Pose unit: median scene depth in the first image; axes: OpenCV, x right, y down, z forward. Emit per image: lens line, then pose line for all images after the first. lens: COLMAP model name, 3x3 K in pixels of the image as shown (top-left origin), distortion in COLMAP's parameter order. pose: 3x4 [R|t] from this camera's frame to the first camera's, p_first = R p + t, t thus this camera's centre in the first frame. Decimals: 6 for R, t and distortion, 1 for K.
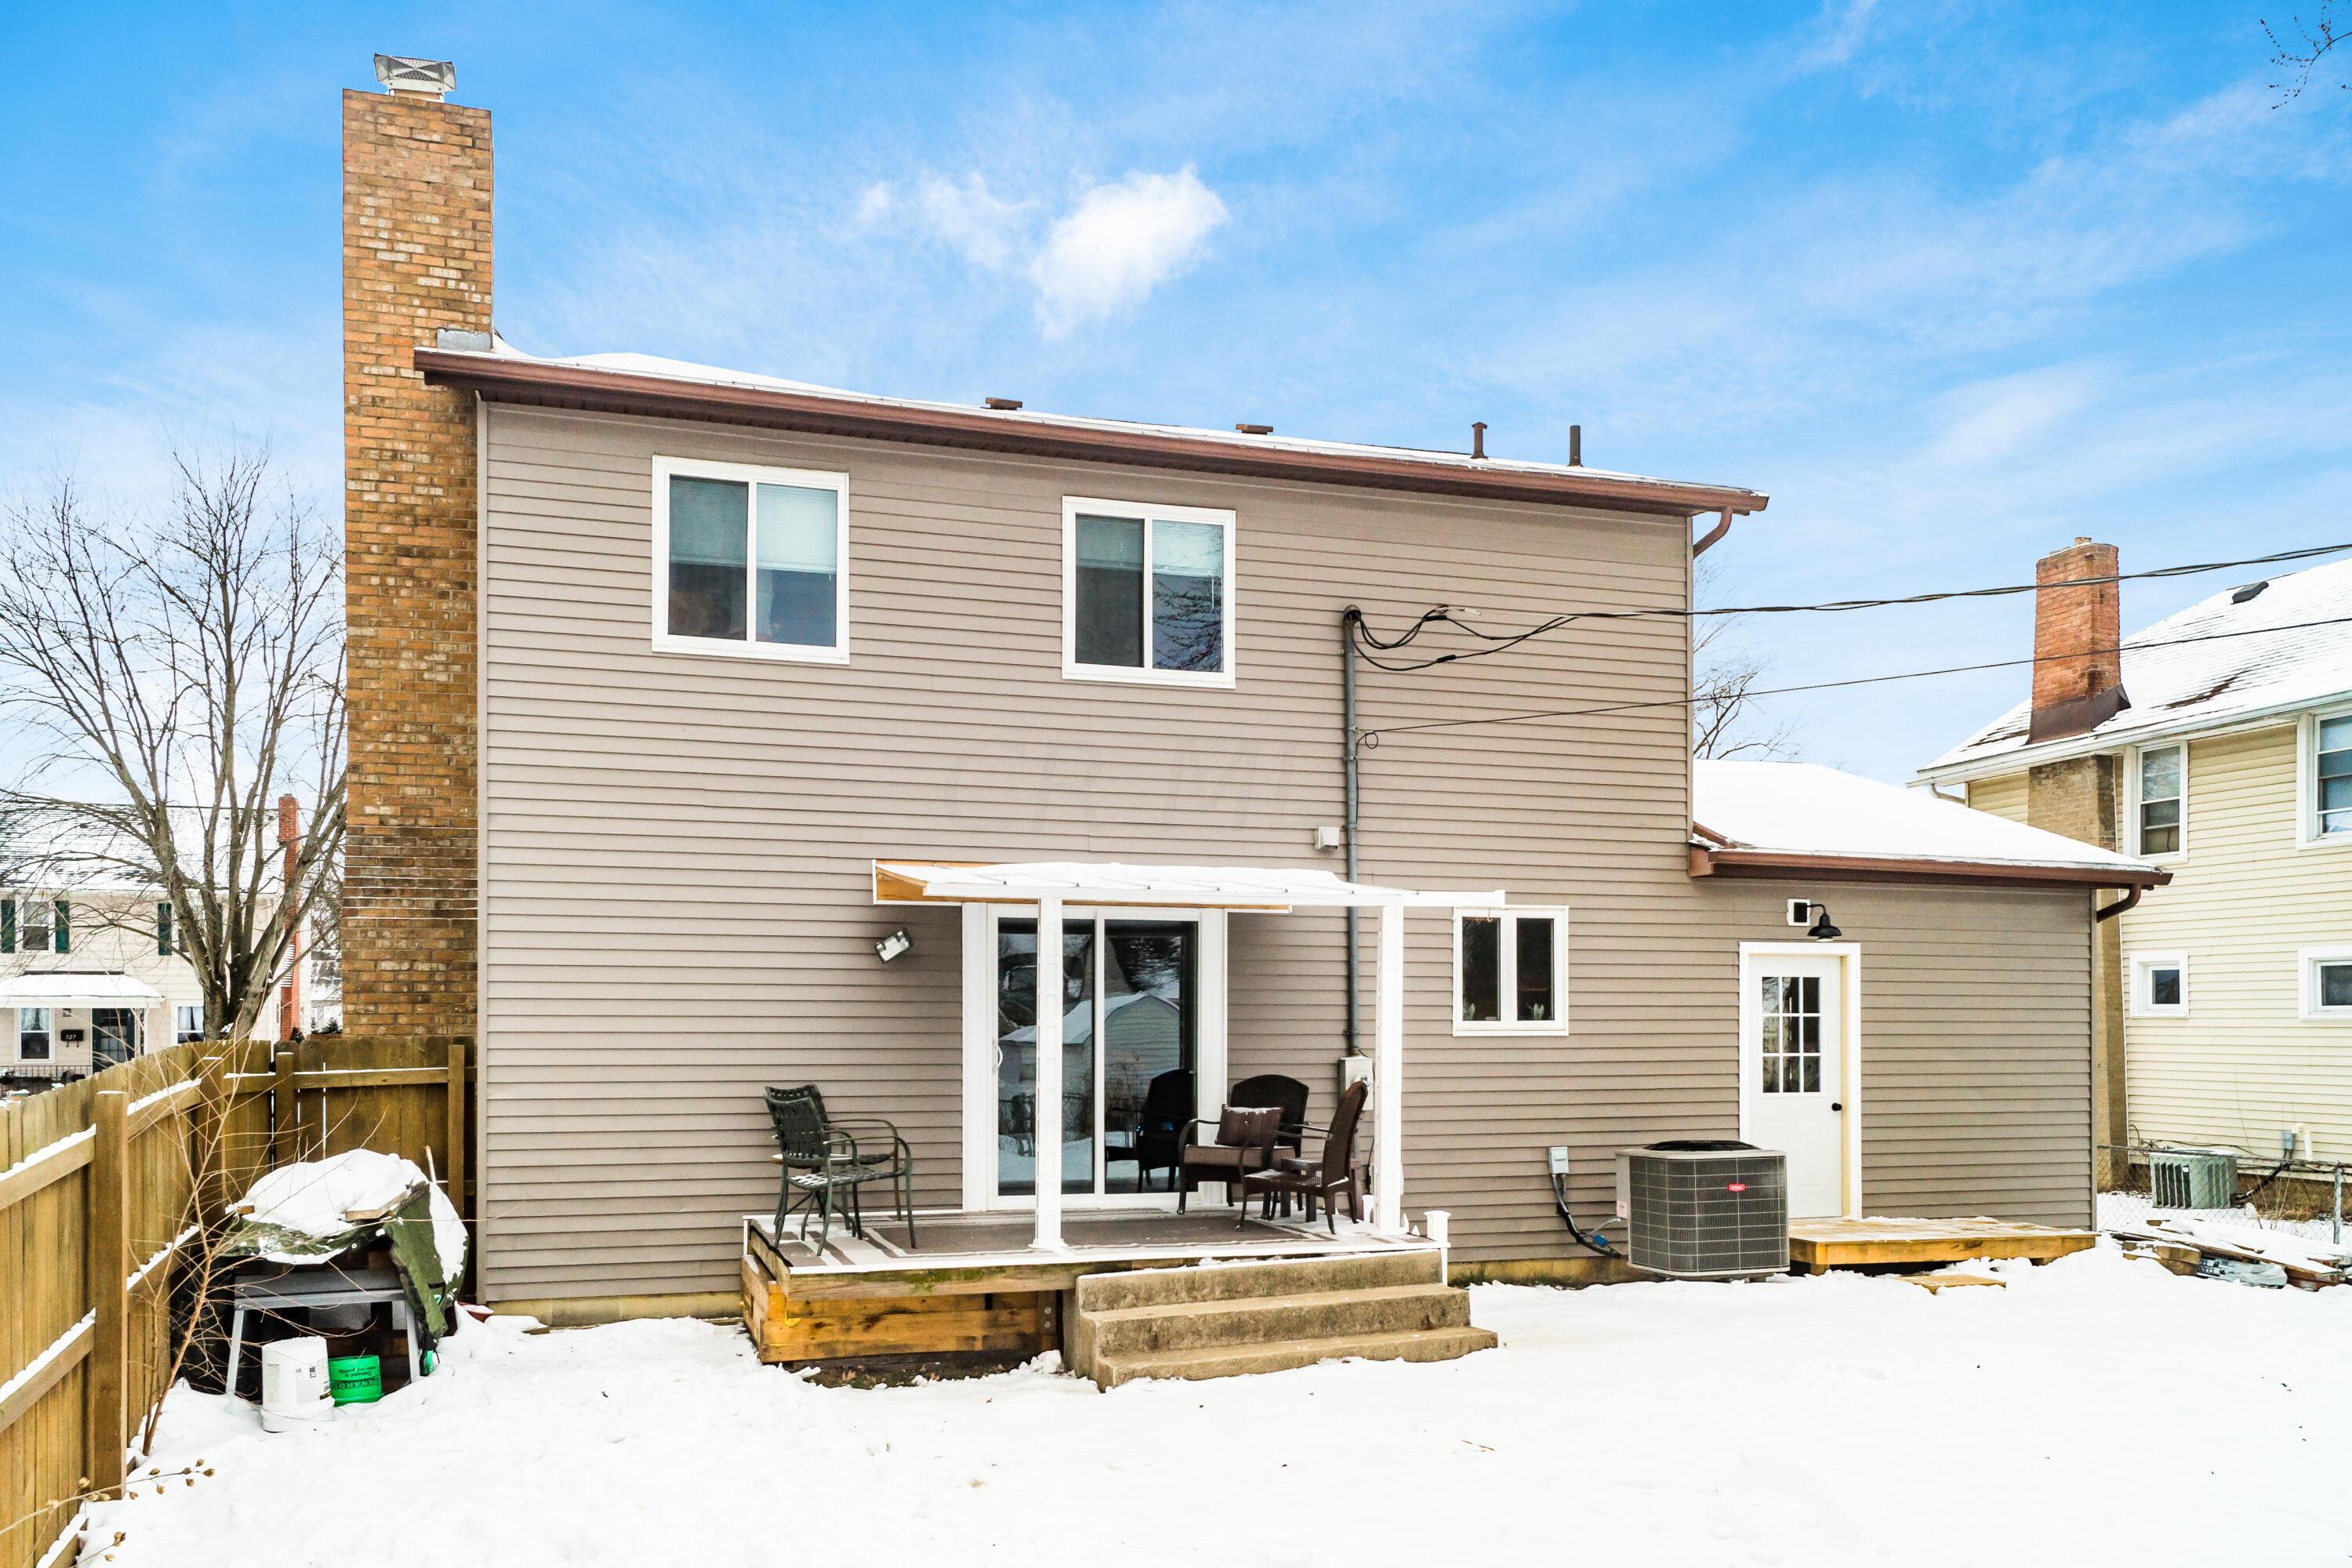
lens RADIAL K [[1901.2, 0, 1179.8], [0, 1901.2, 983.5], [0, 0, 1]] dist [0.006715, -0.004949]
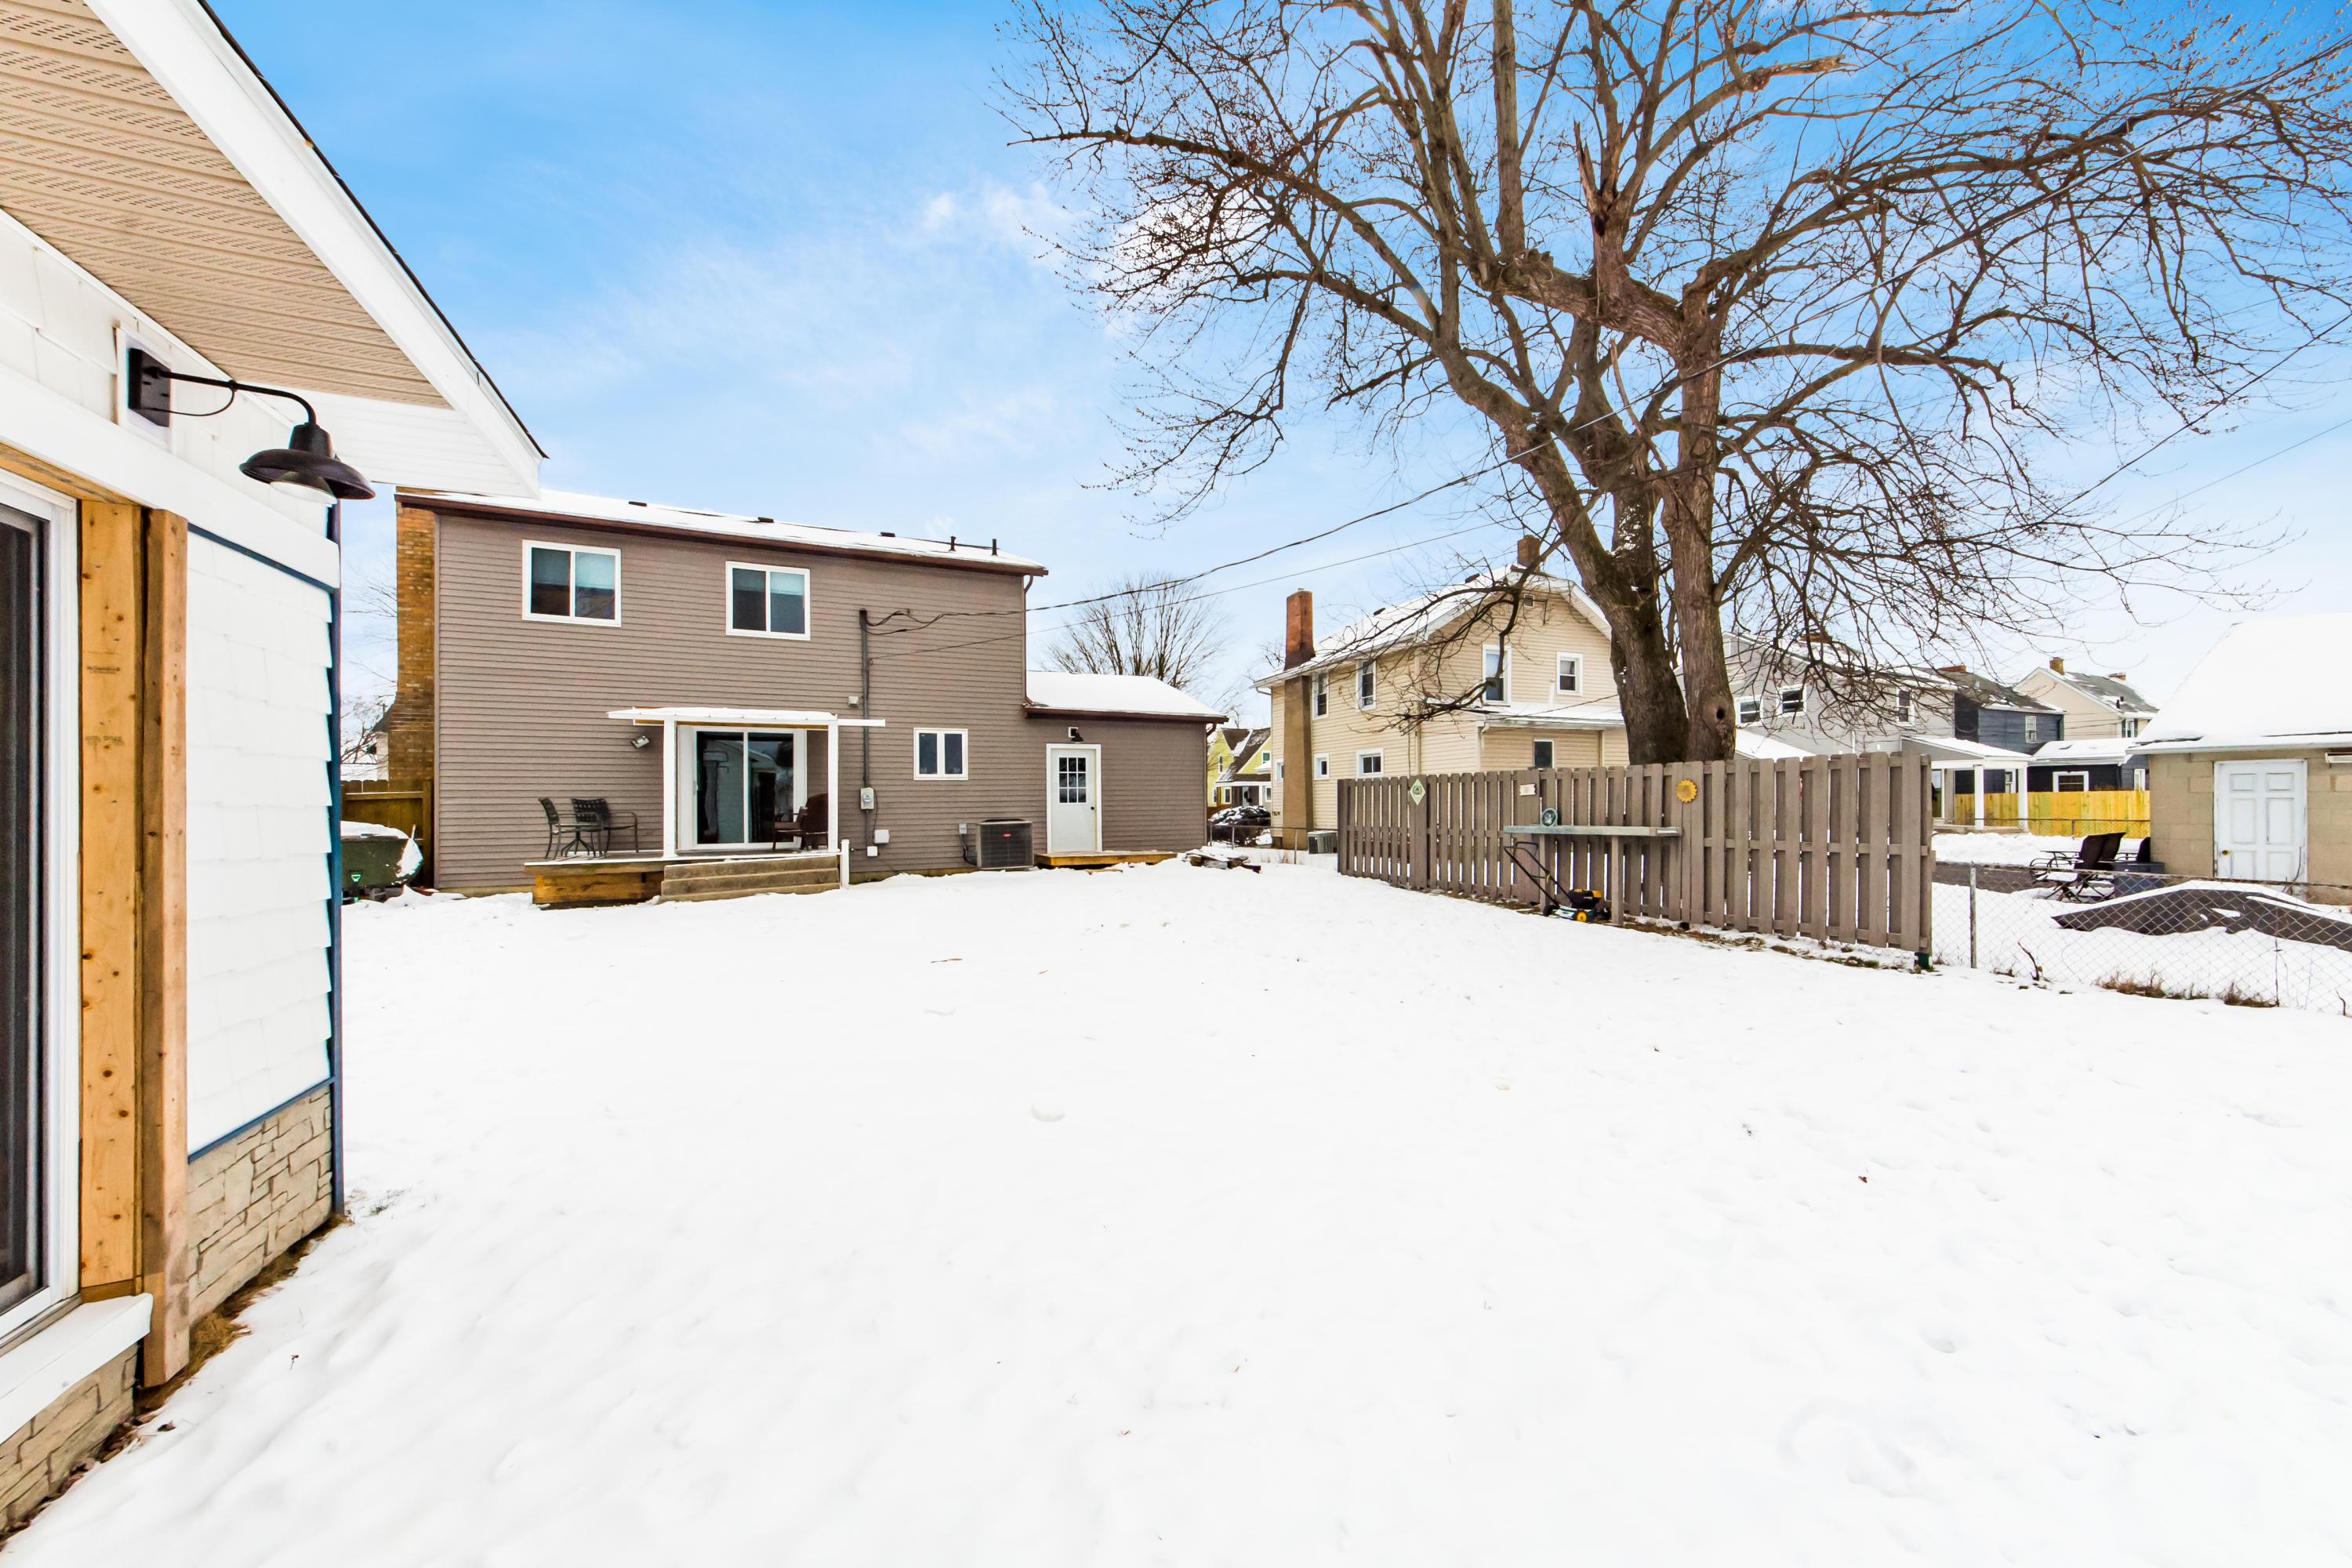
lens RADIAL K [[880.4, 0, 1272.0], [0, 880.4, 792.0], [0, 0, 1]] dist [-0.000107, -0.000099]
pose [[0.986211, -0.008543, 0.165270, 0.432033], [0.007071, 0.999930, 0.009492, 0.037012], [-0.165340, -0.008193, 0.986203, -0.242046]]
